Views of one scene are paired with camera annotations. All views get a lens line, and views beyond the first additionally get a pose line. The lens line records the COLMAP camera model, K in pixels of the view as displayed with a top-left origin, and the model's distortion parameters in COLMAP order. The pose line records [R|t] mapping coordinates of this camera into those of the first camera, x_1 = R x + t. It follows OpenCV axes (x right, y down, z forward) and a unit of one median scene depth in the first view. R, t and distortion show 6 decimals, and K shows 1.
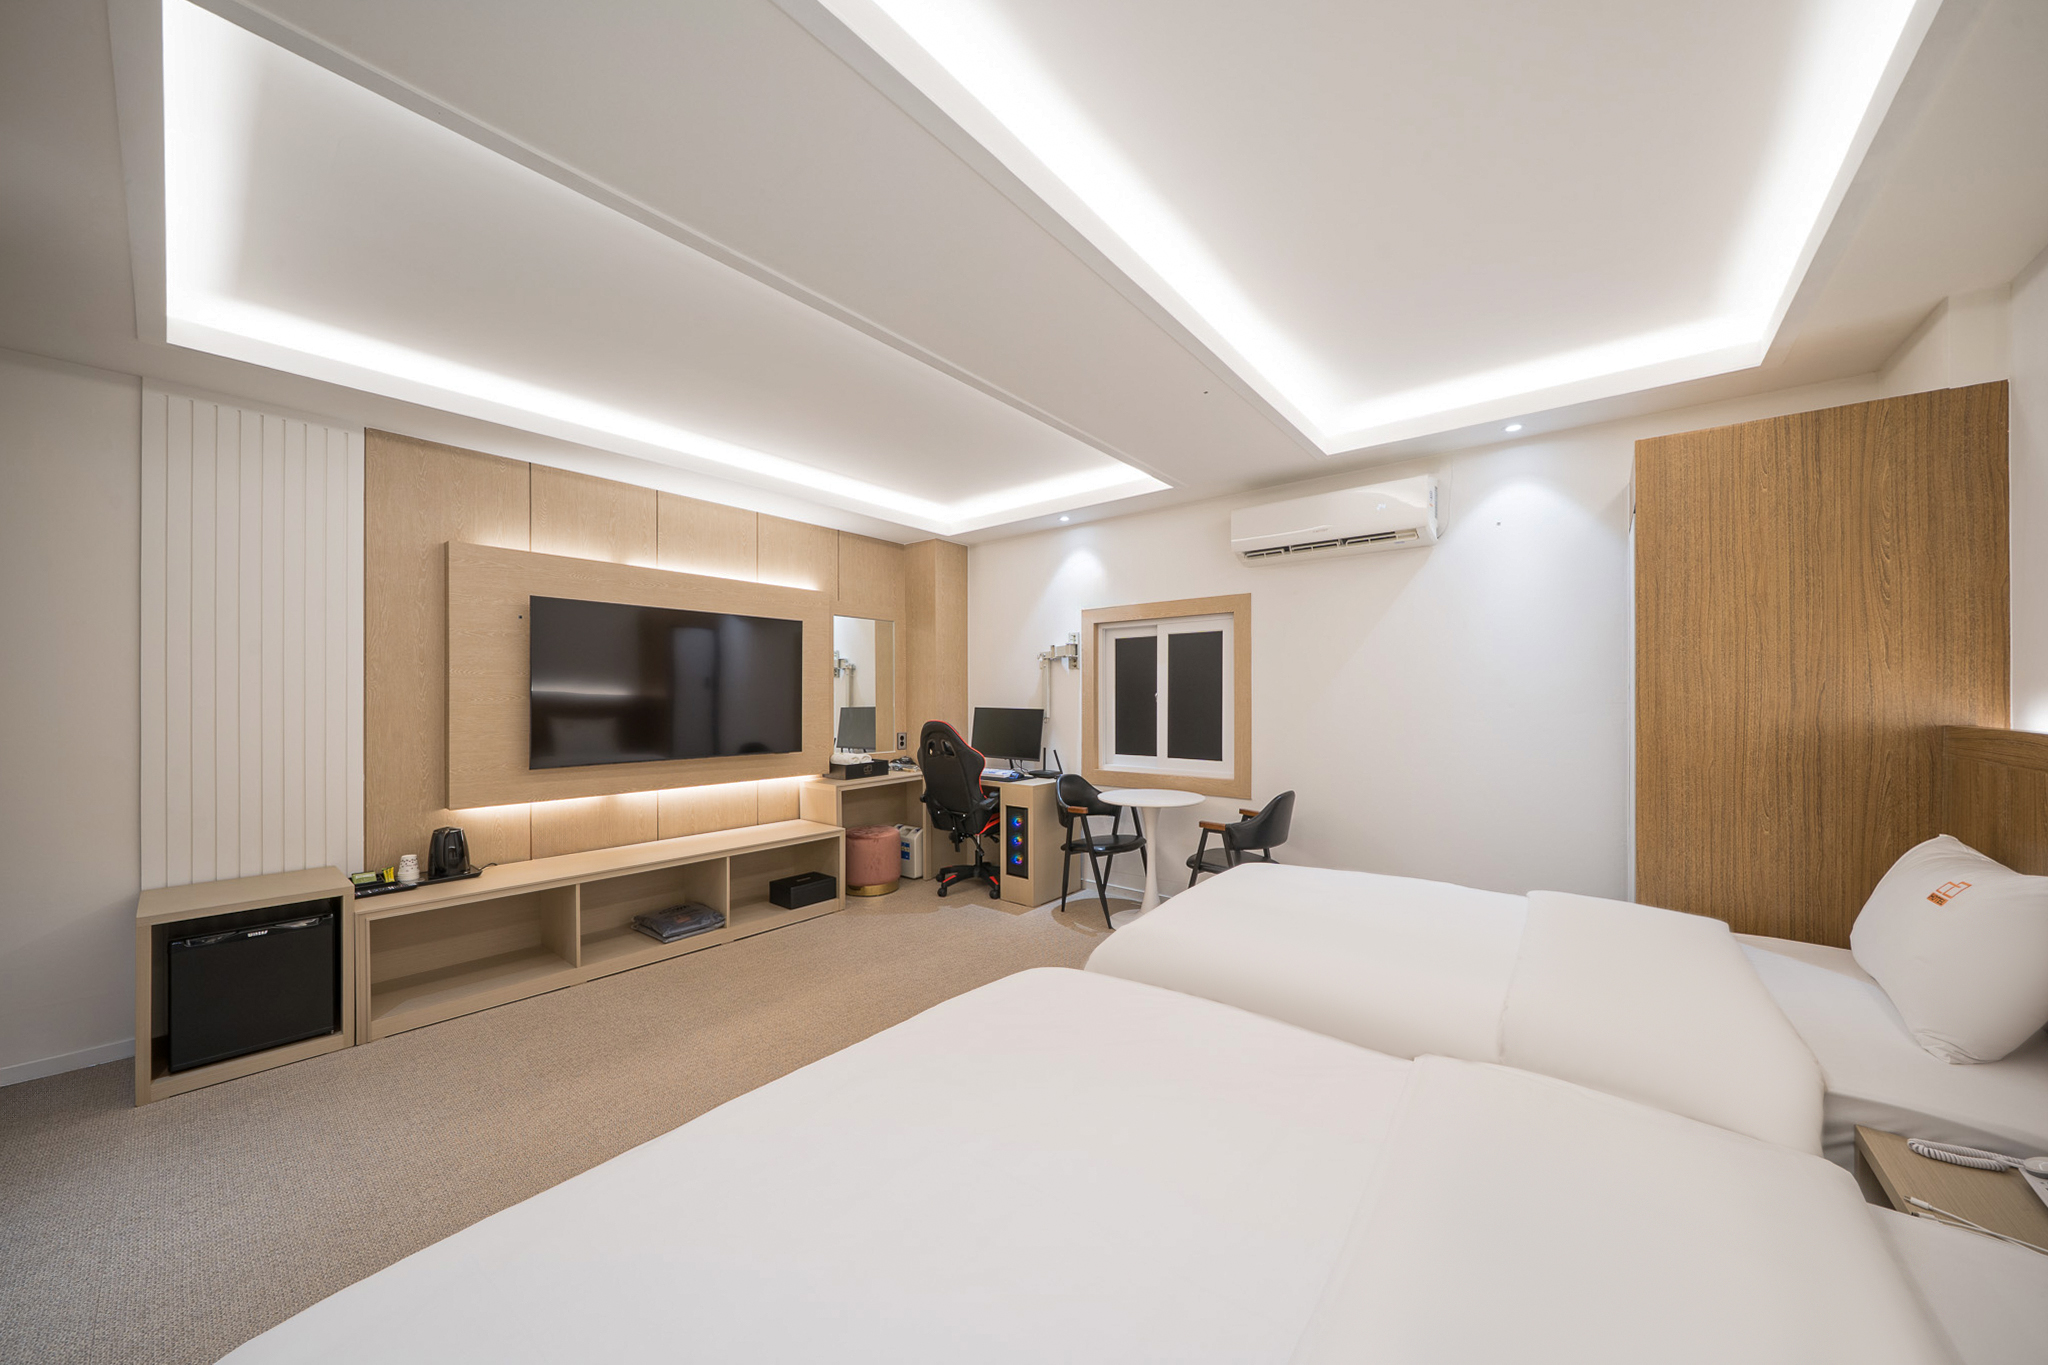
lens RADIAL K [[699.2, 0, 1031.6], [0, 699.2, 692.7], [0, 0, 1]] dist [-0.001585, -0.000095]
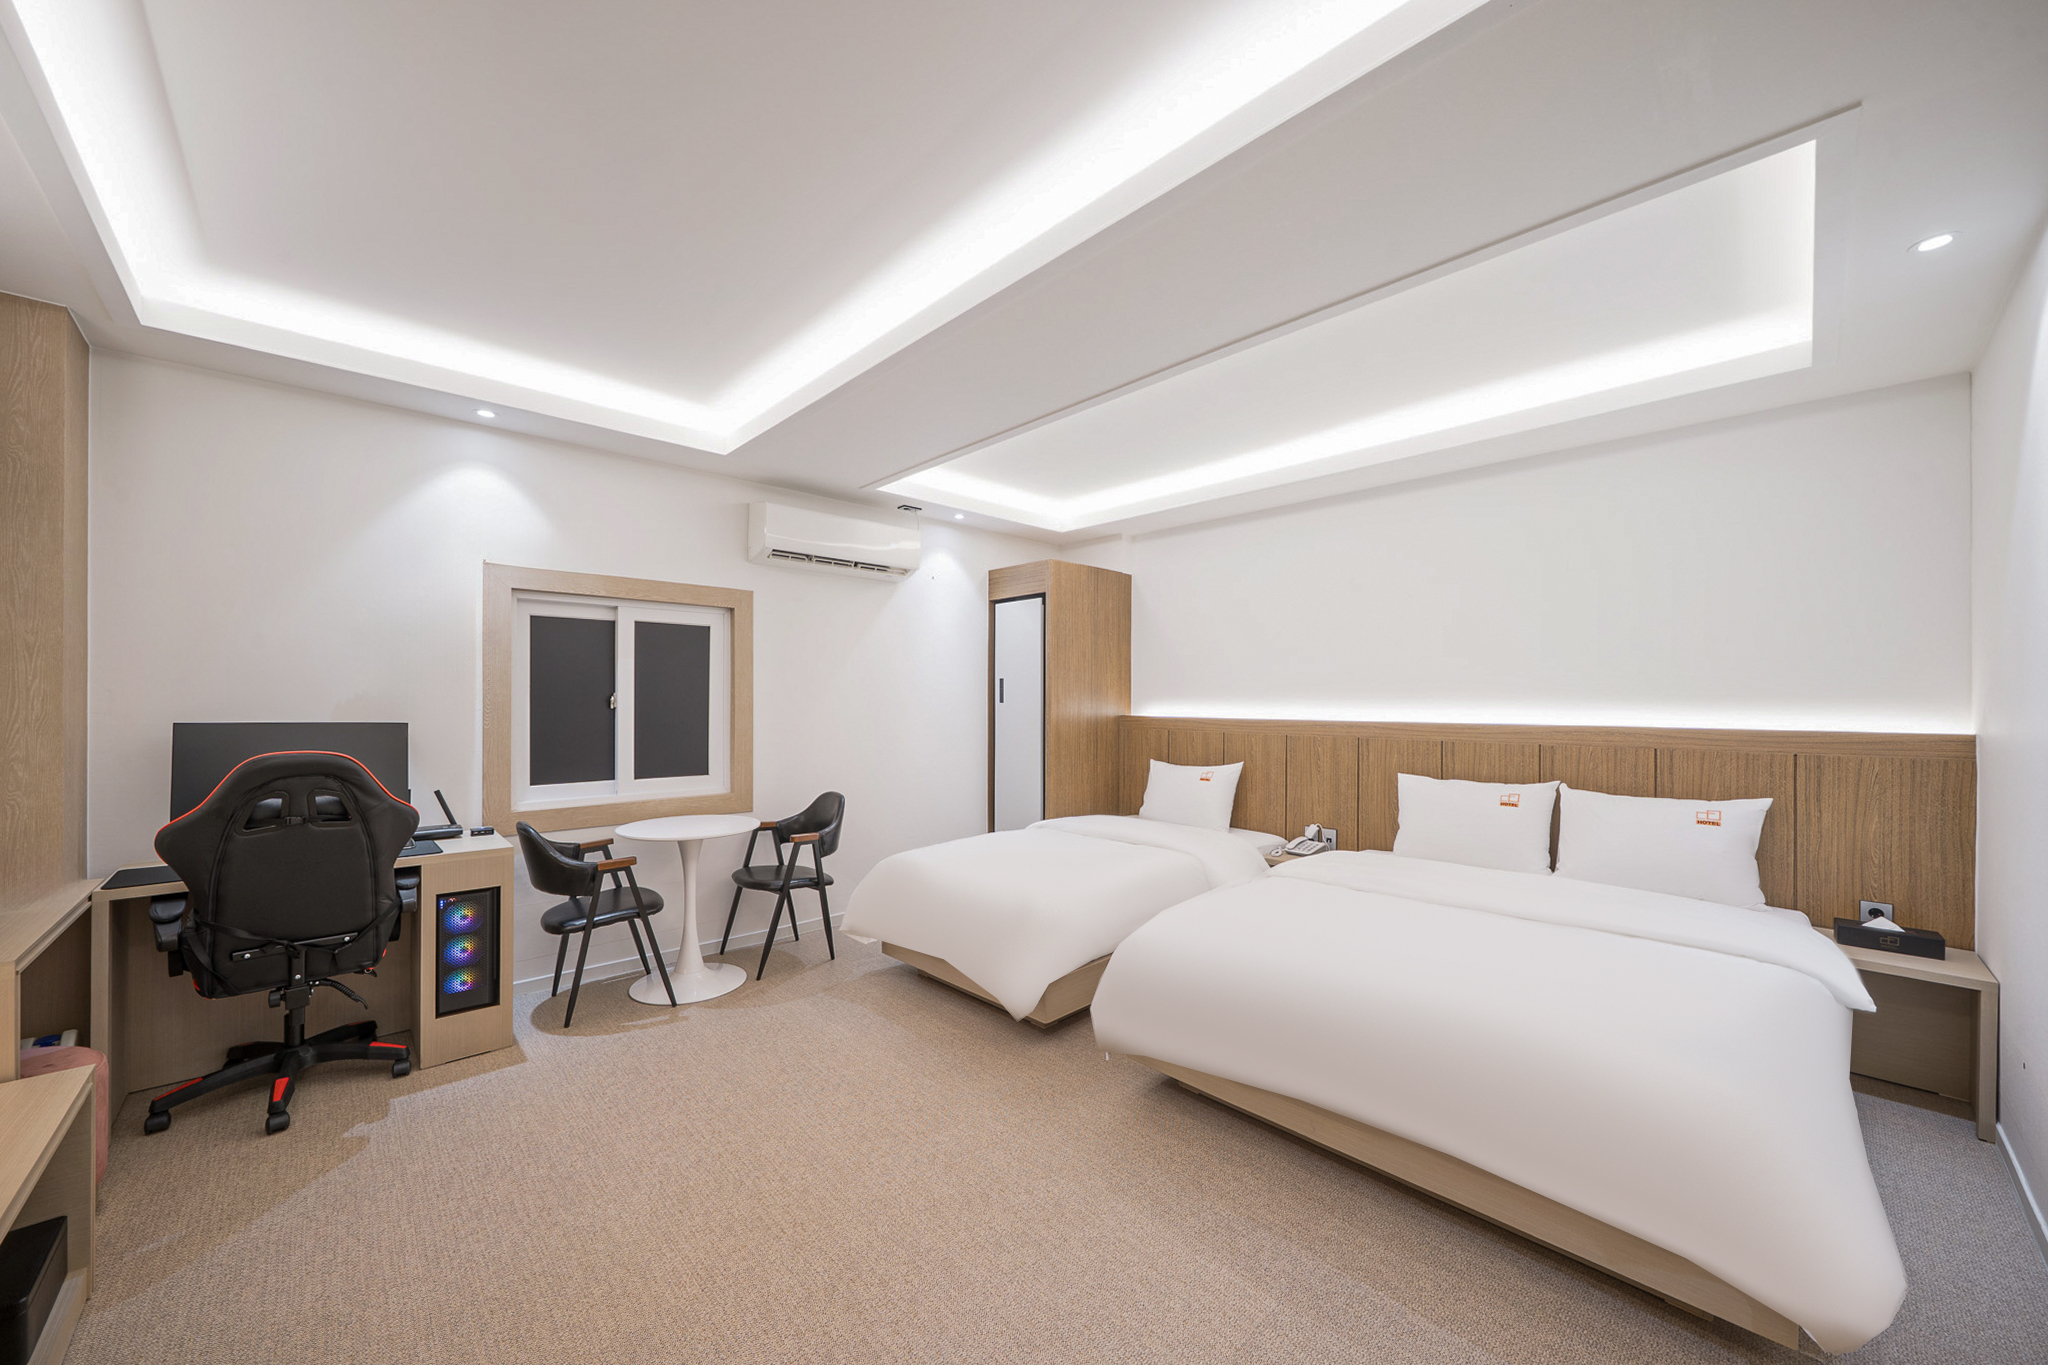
lens RADIAL K [[744.6, 0, 1021.2], [0, 744.6, 690.1], [0, 0, 1]] dist [-0.000056, 0.000011]
pose [[0.133678, 0.018592, 0.990850, -0.592742], [-0.009082, 0.999805, -0.017535, 0.004565], [-0.990983, -0.006654, 0.133821, 0.481485]]
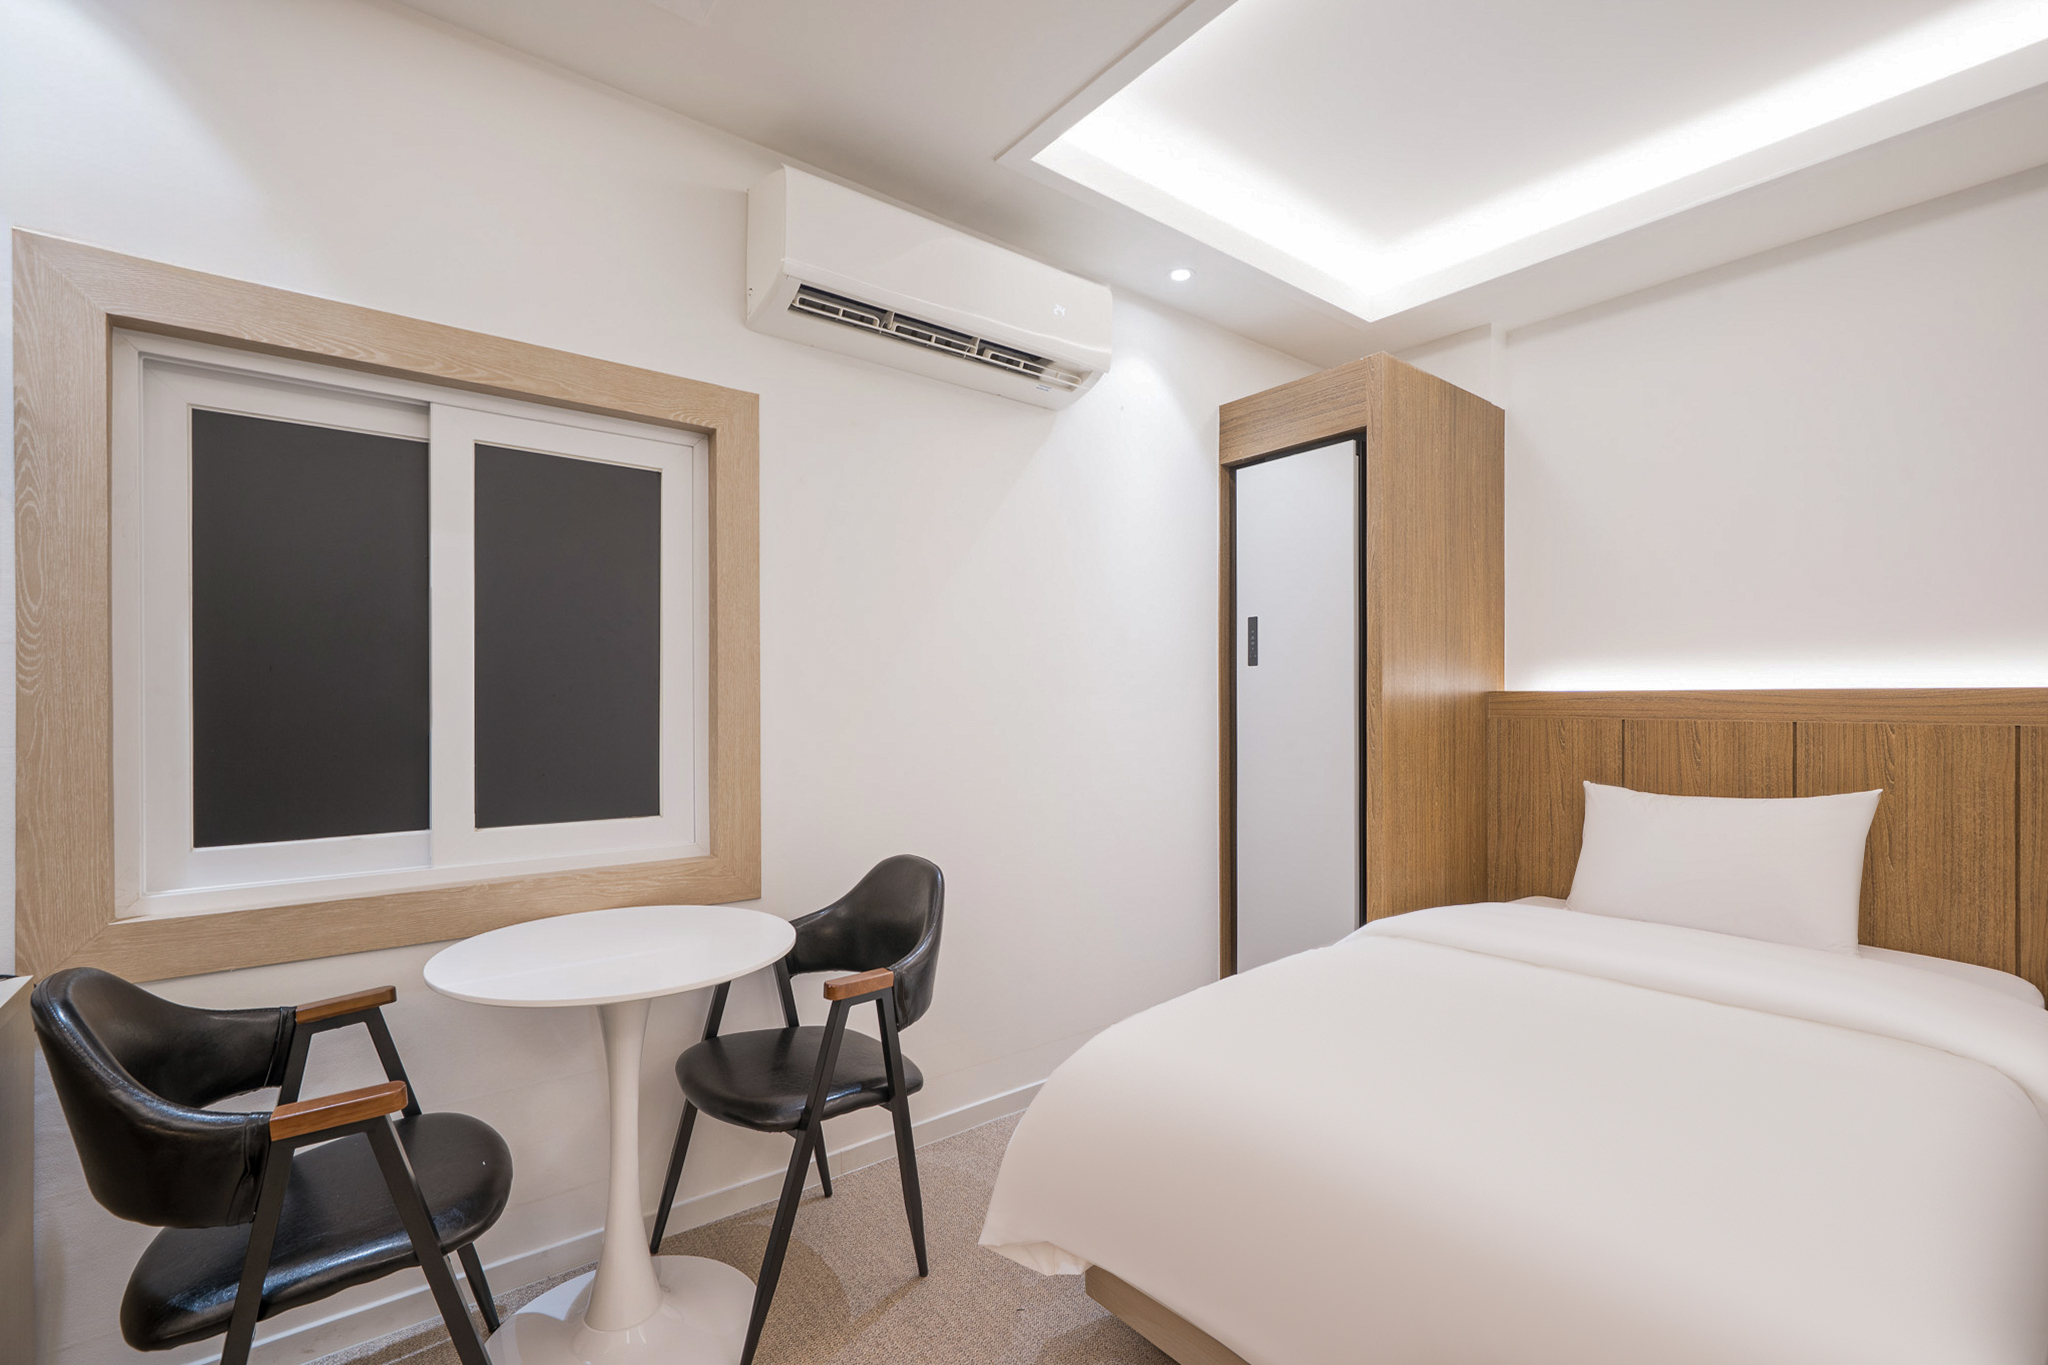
lens RADIAL K [[910.2, 0, 1023.3], [0, 910.2, 698.3], [0, 0, 1]] dist [-0.001508, -0.000247]
pose [[0.213934, -0.001561, 0.976847, -0.164814], [-0.011770, 0.999922, 0.004176, 0.029995], [-0.976777, -0.012391, 0.213899, 0.692866]]
